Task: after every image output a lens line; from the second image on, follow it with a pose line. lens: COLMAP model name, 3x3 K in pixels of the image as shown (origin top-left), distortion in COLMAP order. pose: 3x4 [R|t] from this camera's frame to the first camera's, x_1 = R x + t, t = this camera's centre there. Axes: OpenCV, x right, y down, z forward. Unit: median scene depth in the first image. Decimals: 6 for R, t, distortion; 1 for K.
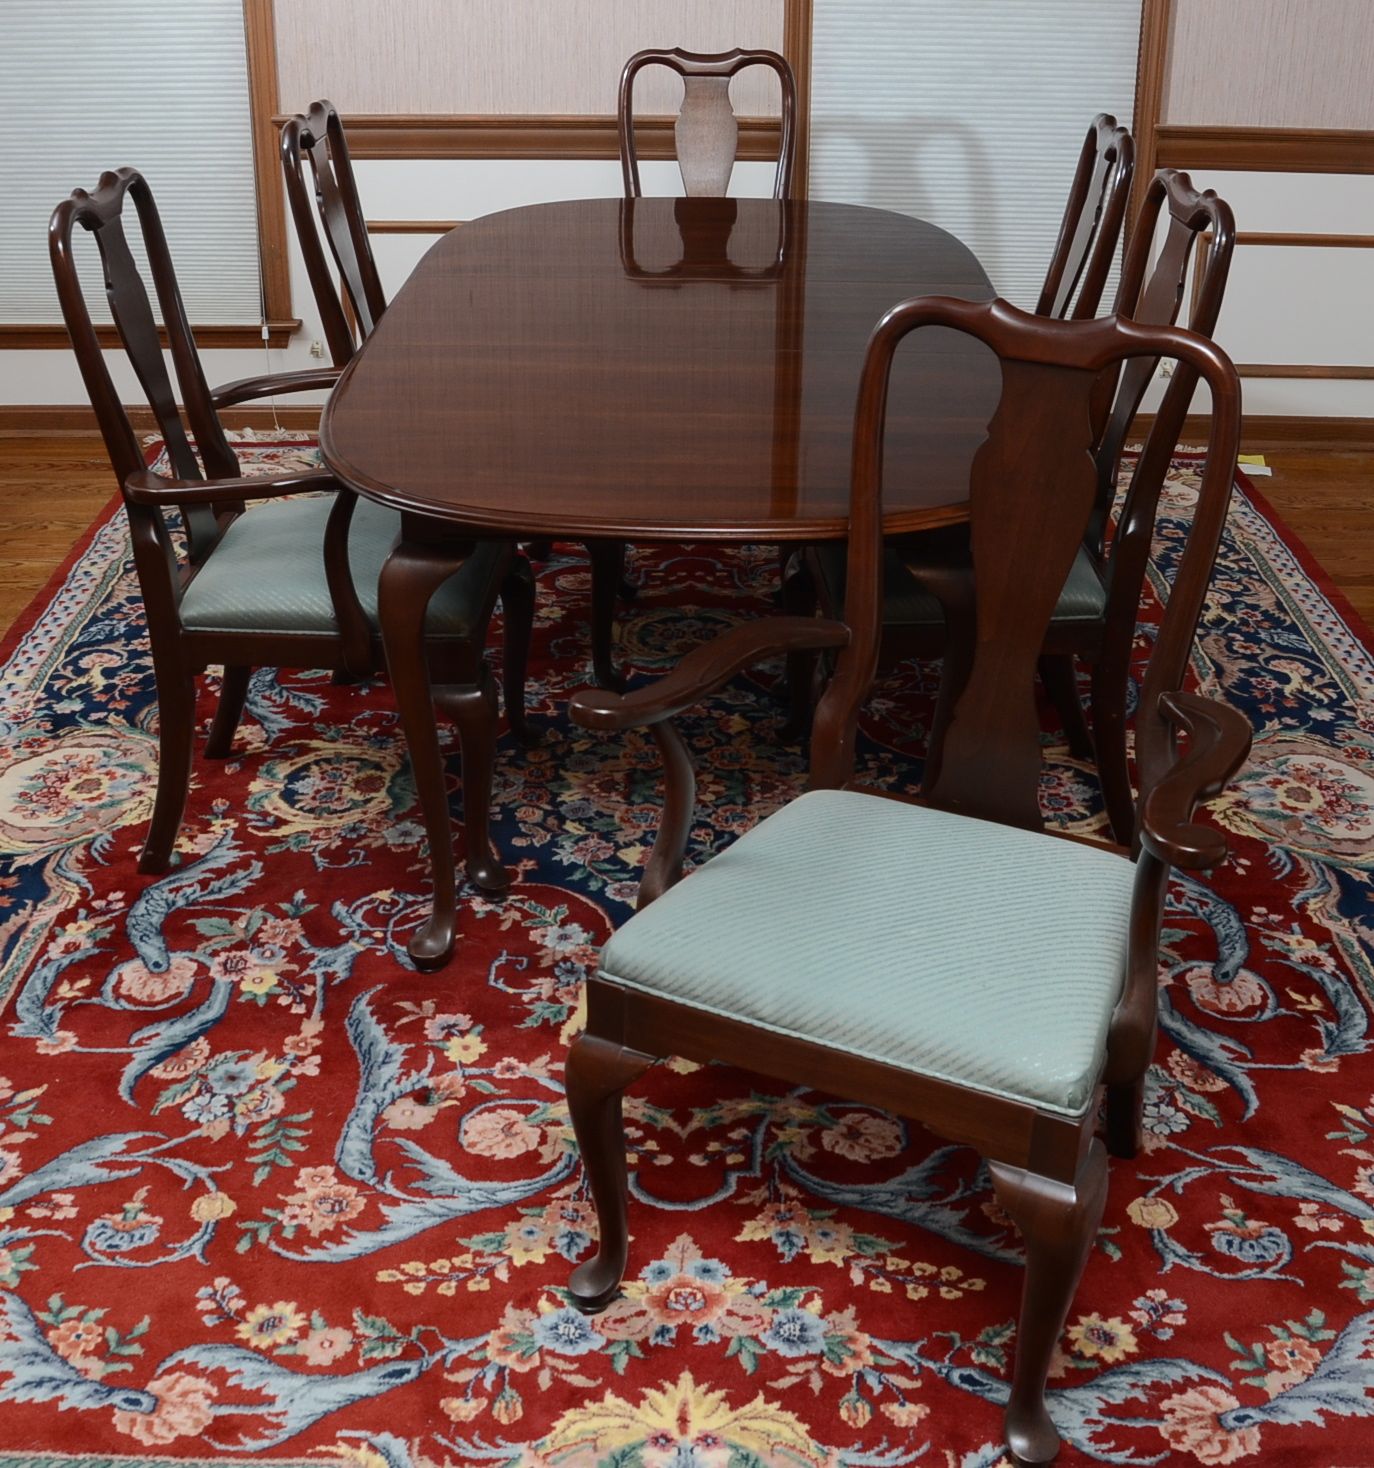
lens RADIAL K [[1928.0, 0, 694.1], [0, 1928.0, 730.6], [0, 0, 1]] dist [-0.148848, 0.000000]
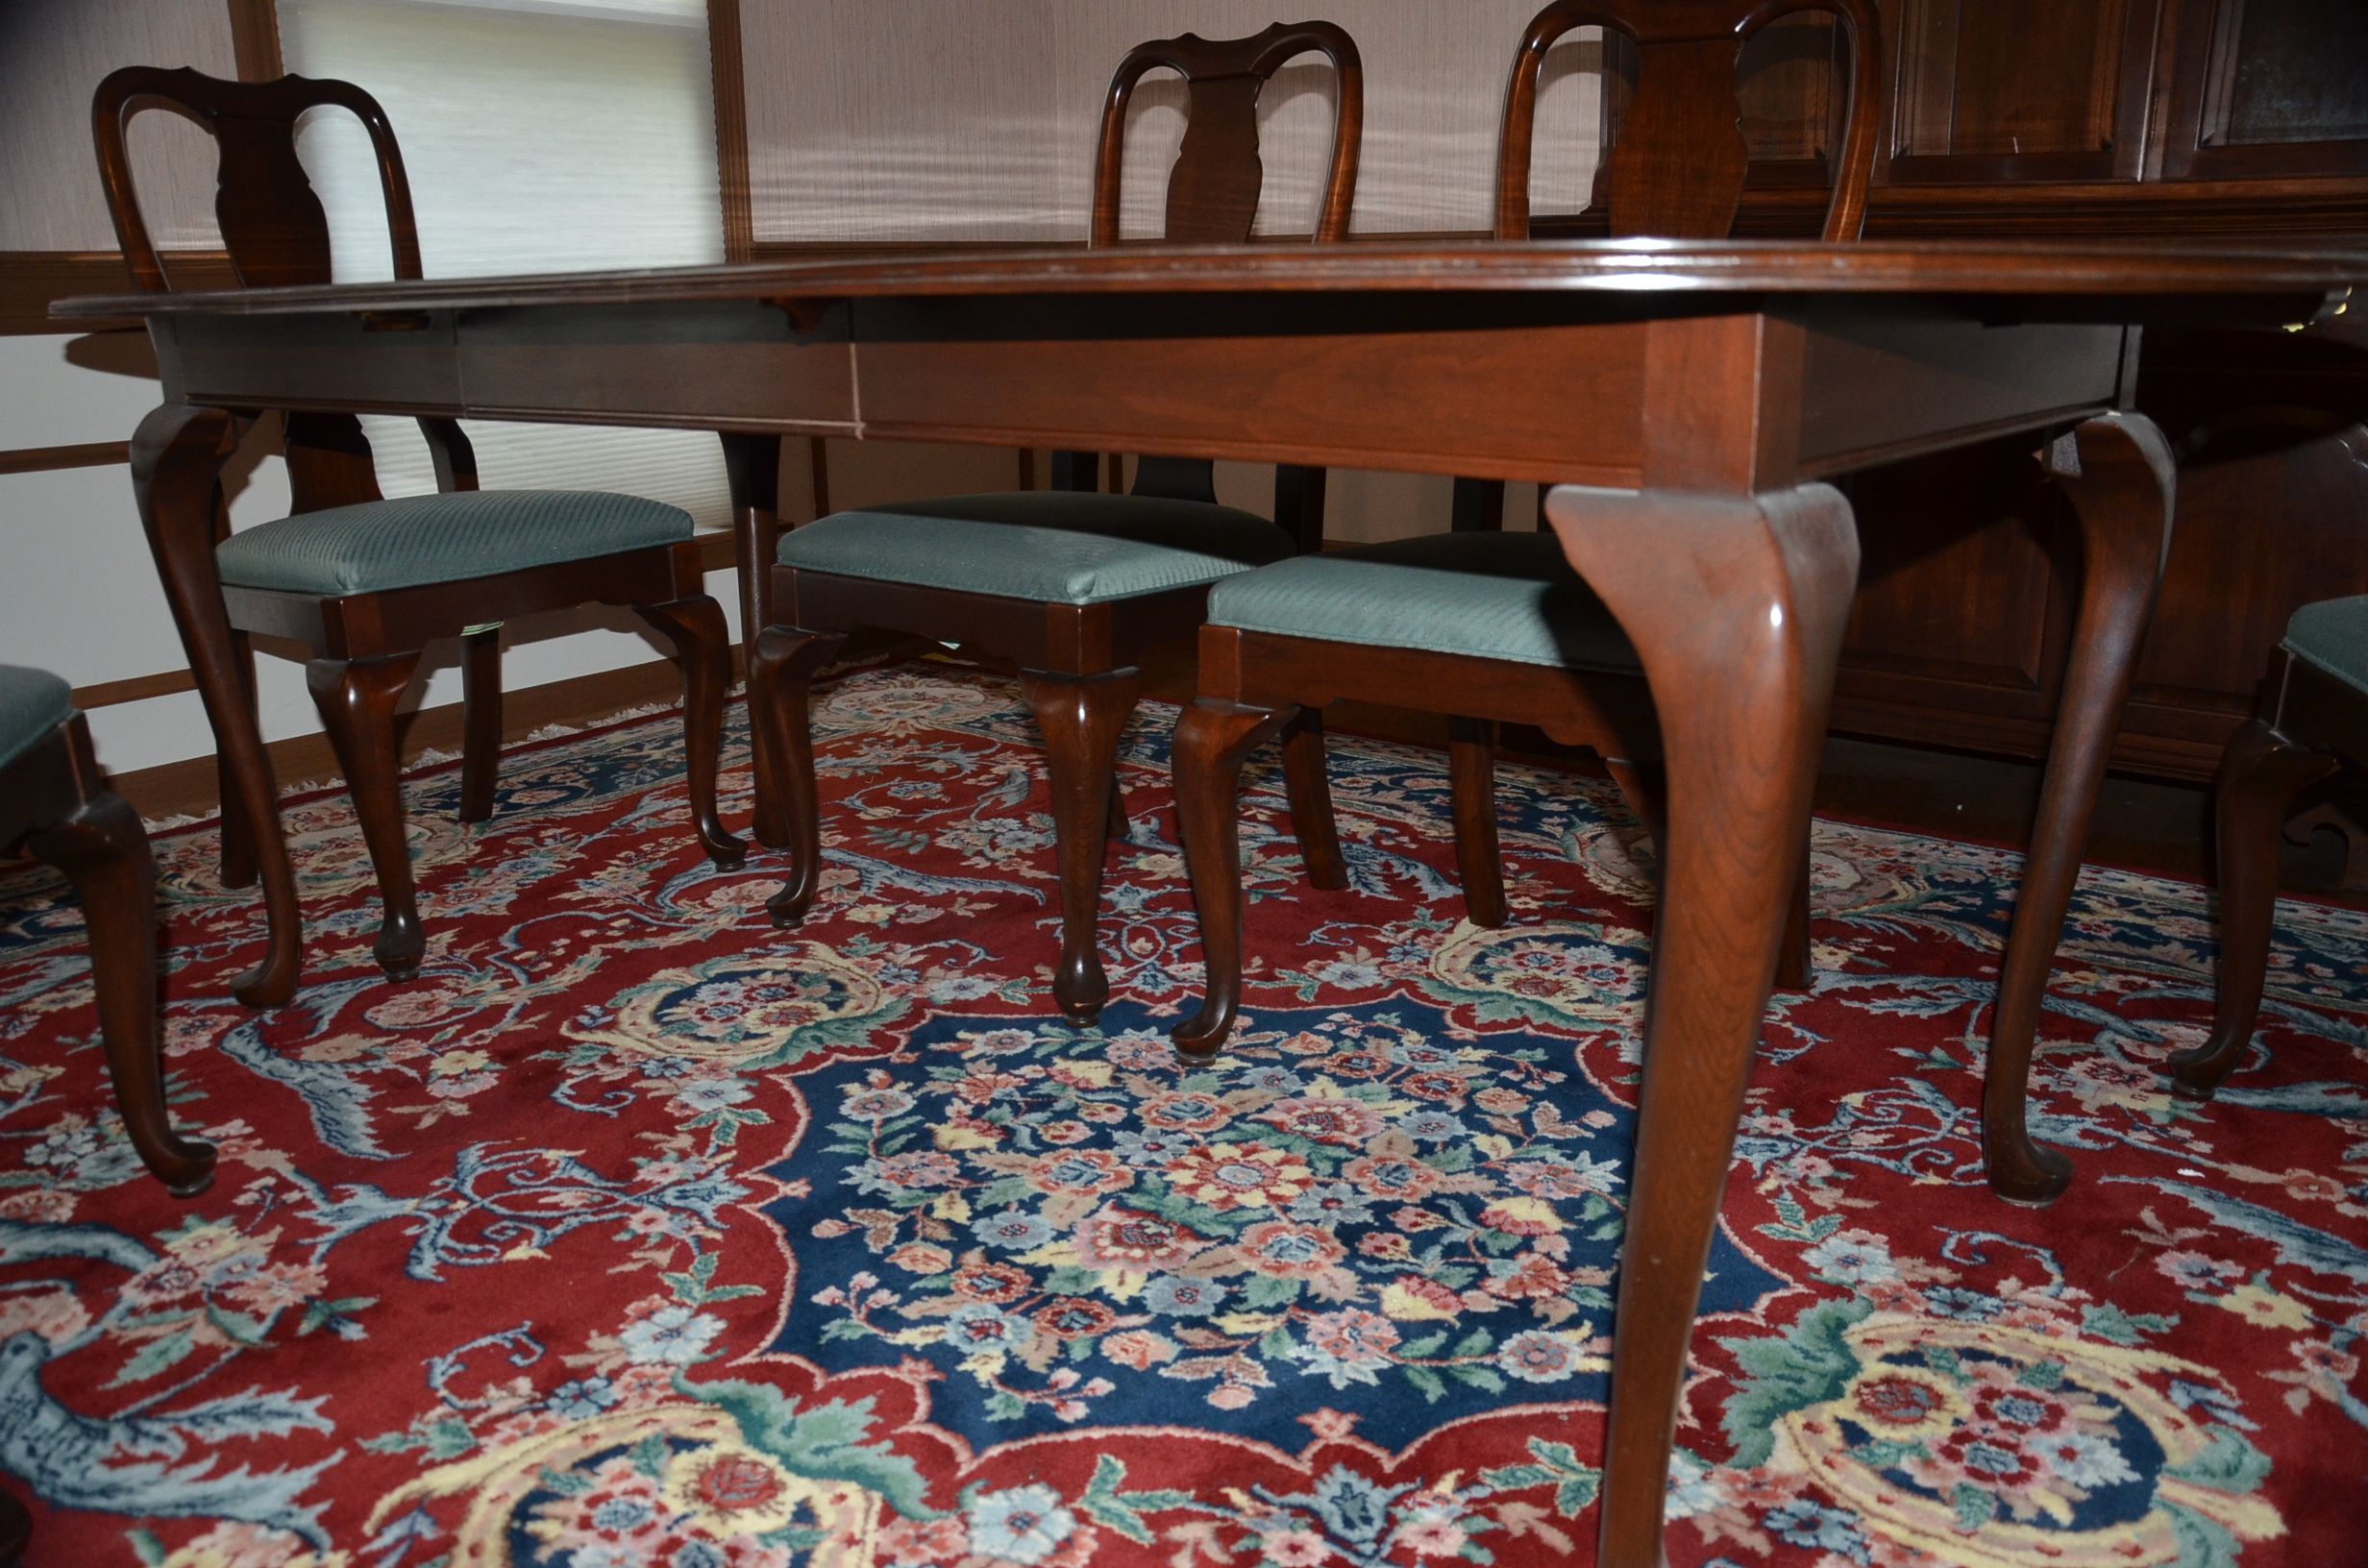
lens RADIAL K [[1857.2, 0, 1178.9], [0, 1857.2, 781.8], [0, 0, 1]] dist [-0.132822, 0.085241]
pose [[0.617992, -0.225007, 0.753298, -0.375091], [0.363021, 0.931576, -0.019558, -0.066858], [-0.697353, 0.285550, 0.657389, 0.698213]]
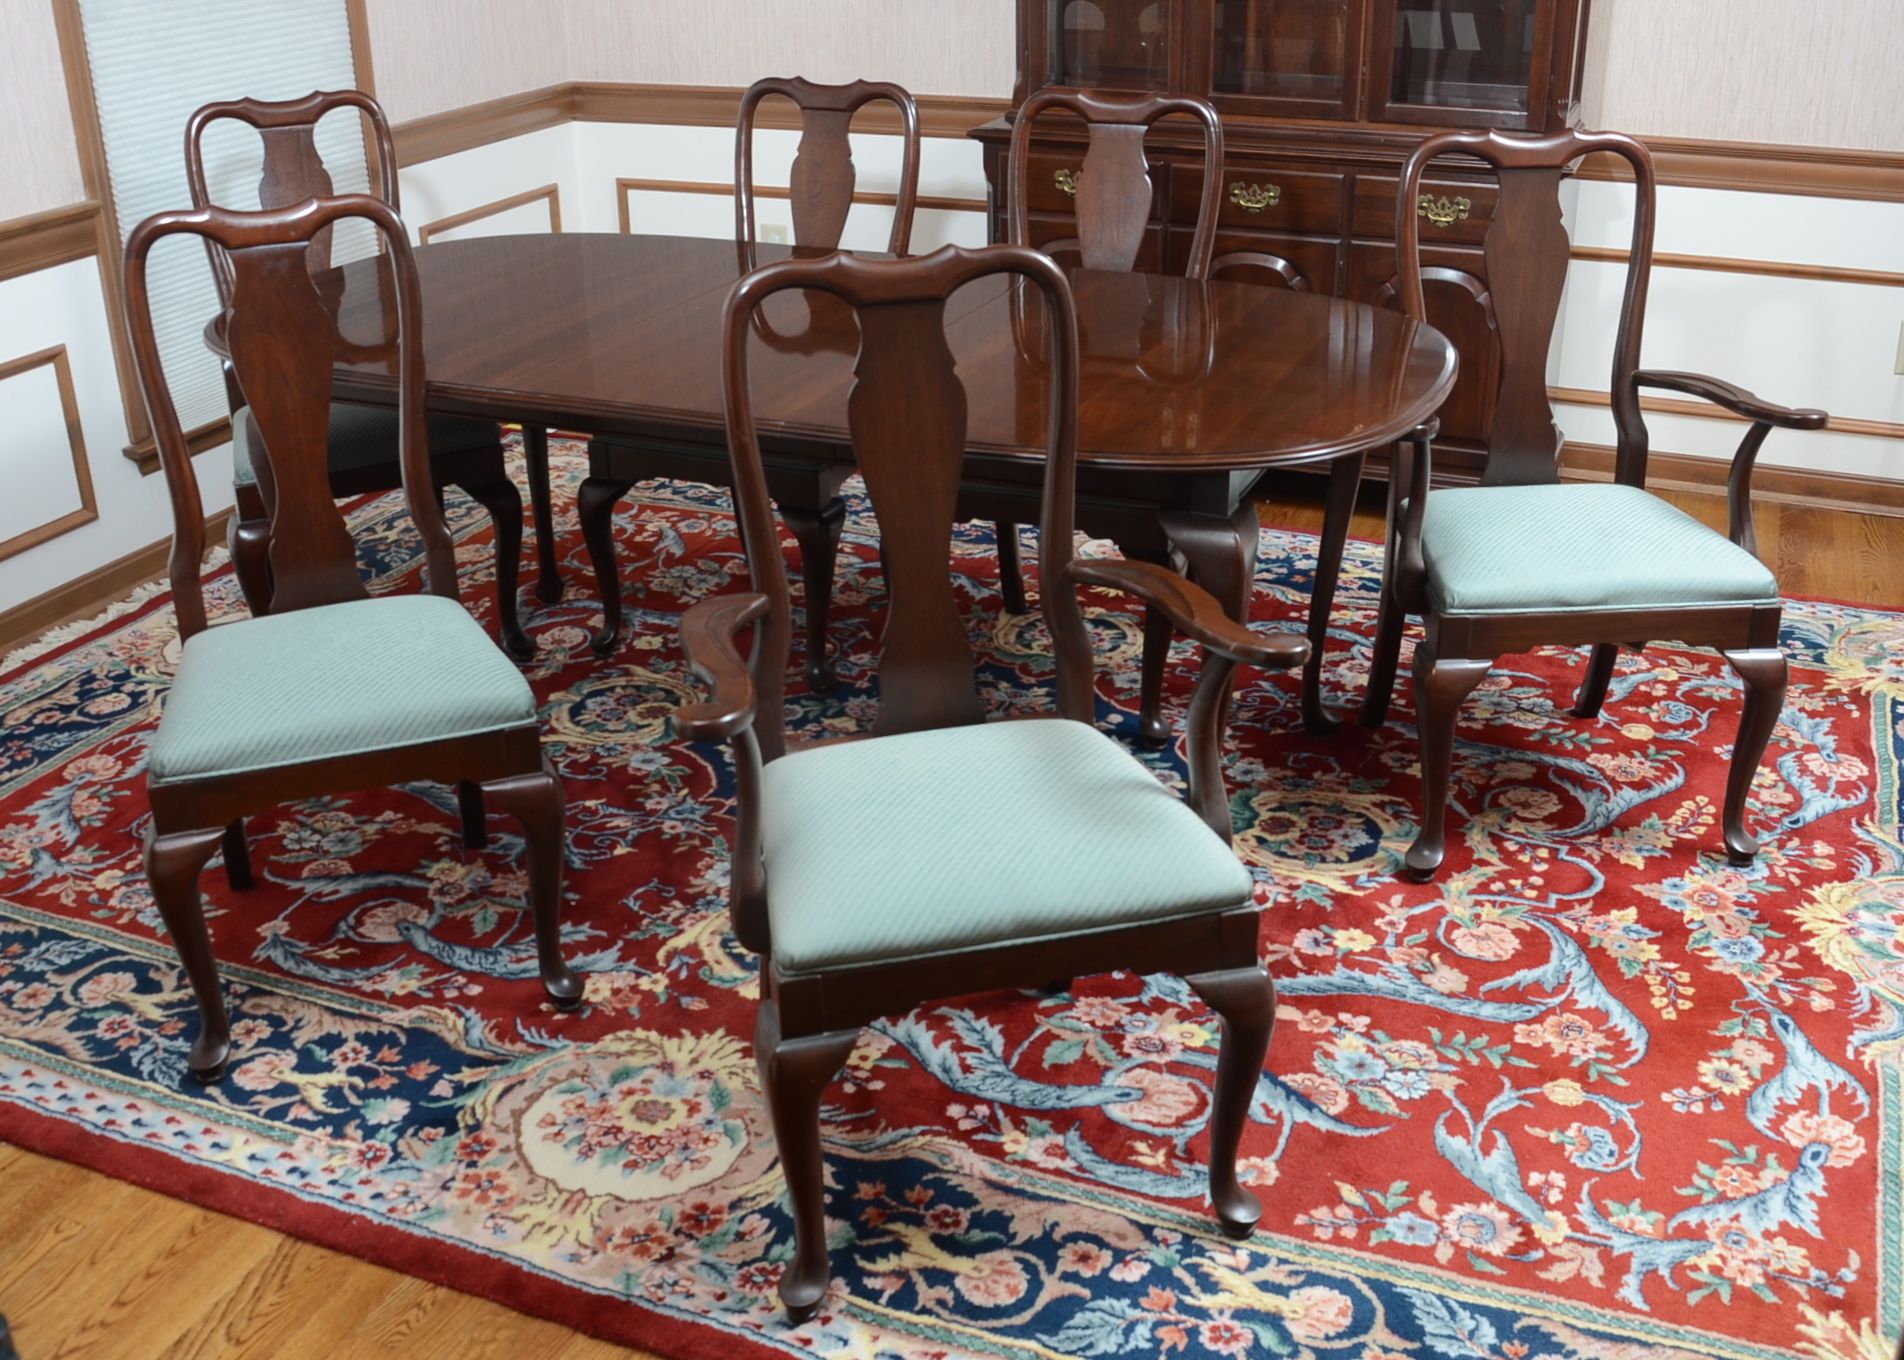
lens RADIAL K [[1964.1, 0, 957.6], [0, 1964.1, 672.5], [0, 0, 1]] dist [-0.119991, 0.000000]
pose [[0.377104, -0.392306, 0.838981, -0.893712], [0.418339, 0.880336, 0.223609, -0.256749], [-0.826308, 0.266655, 0.496096, 0.499174]]
